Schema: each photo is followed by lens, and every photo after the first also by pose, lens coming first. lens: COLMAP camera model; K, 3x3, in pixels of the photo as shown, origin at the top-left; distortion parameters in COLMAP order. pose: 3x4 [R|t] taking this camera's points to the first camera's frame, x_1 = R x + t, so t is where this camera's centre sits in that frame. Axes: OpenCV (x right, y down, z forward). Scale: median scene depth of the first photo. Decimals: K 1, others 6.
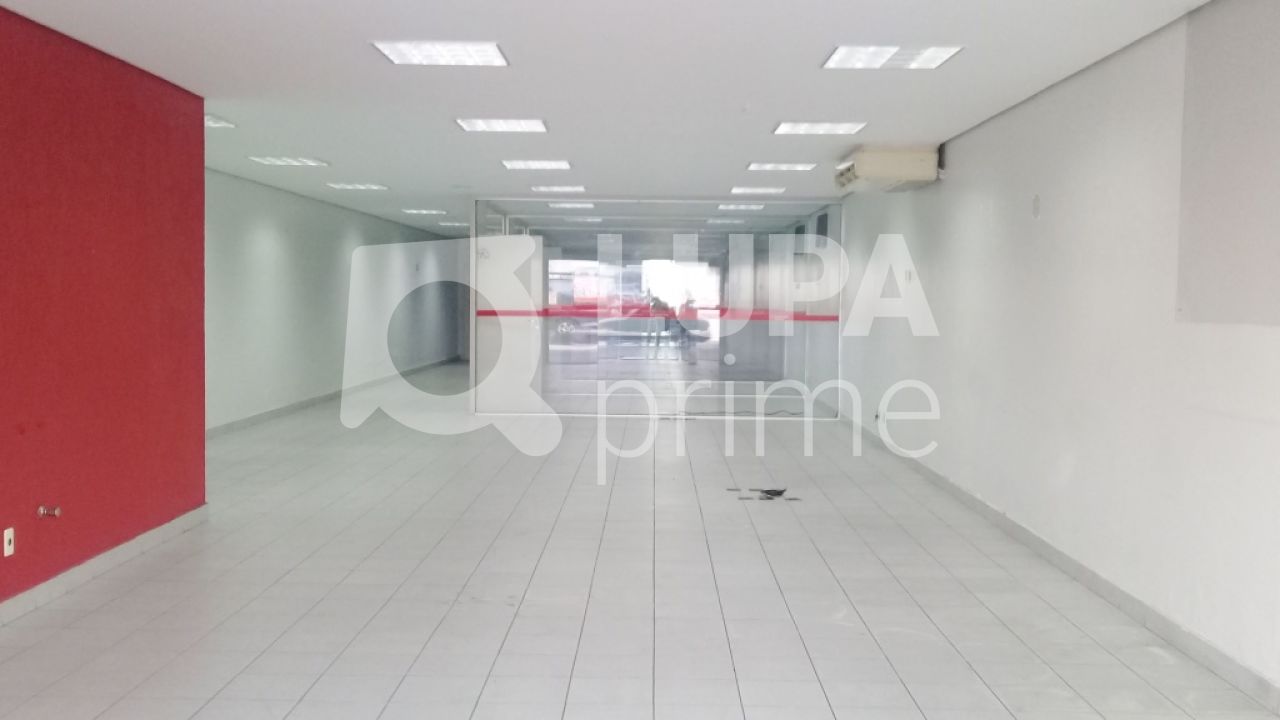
lens RADIAL K [[1358.5, 0, 675.7], [0, 1358.5, 362.2], [0, 0, 1]] dist [-0.002085, -0.009394]
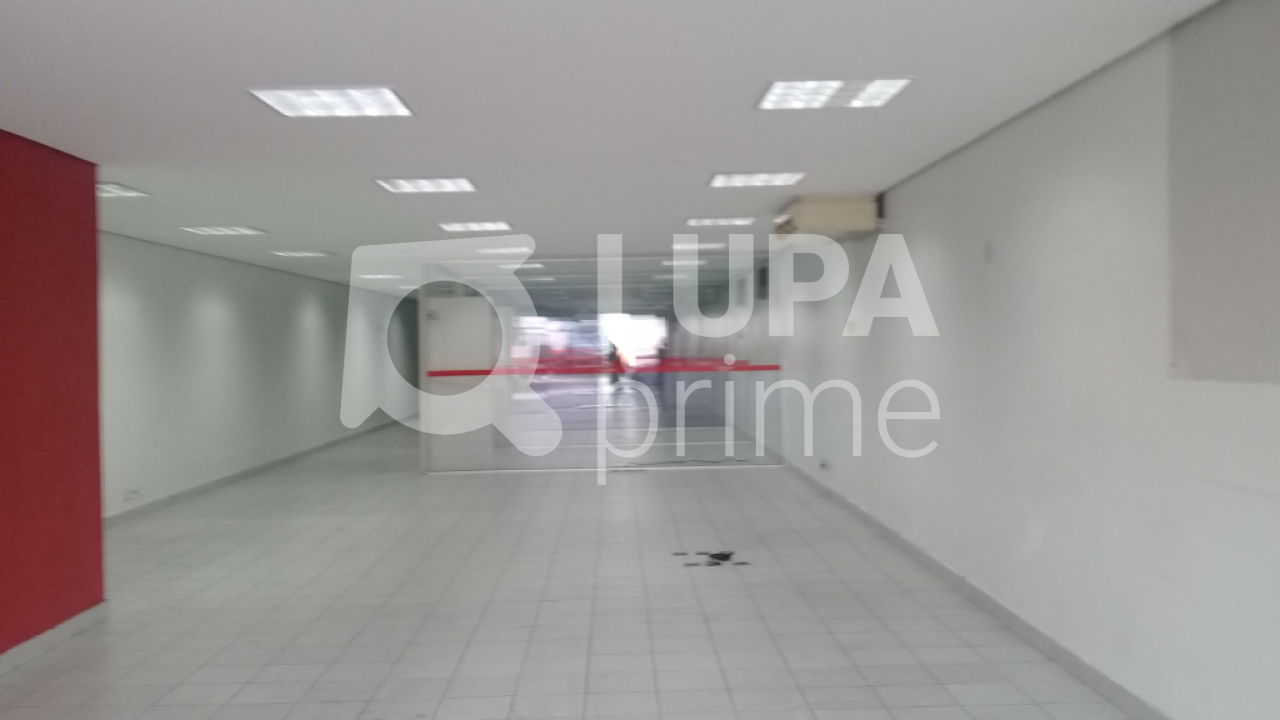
lens RADIAL K [[1173.2, 0, 640.0], [0, 1173.2, 360.0], [0, 0, 1]] dist [-0.066339, -0.015439]
pose [[0.999582, -0.028792, 0.002437, 0.021421], [0.028856, 0.999042, -0.032897, -0.023285], [-0.001488, 0.032954, 0.999456, 0.214255]]
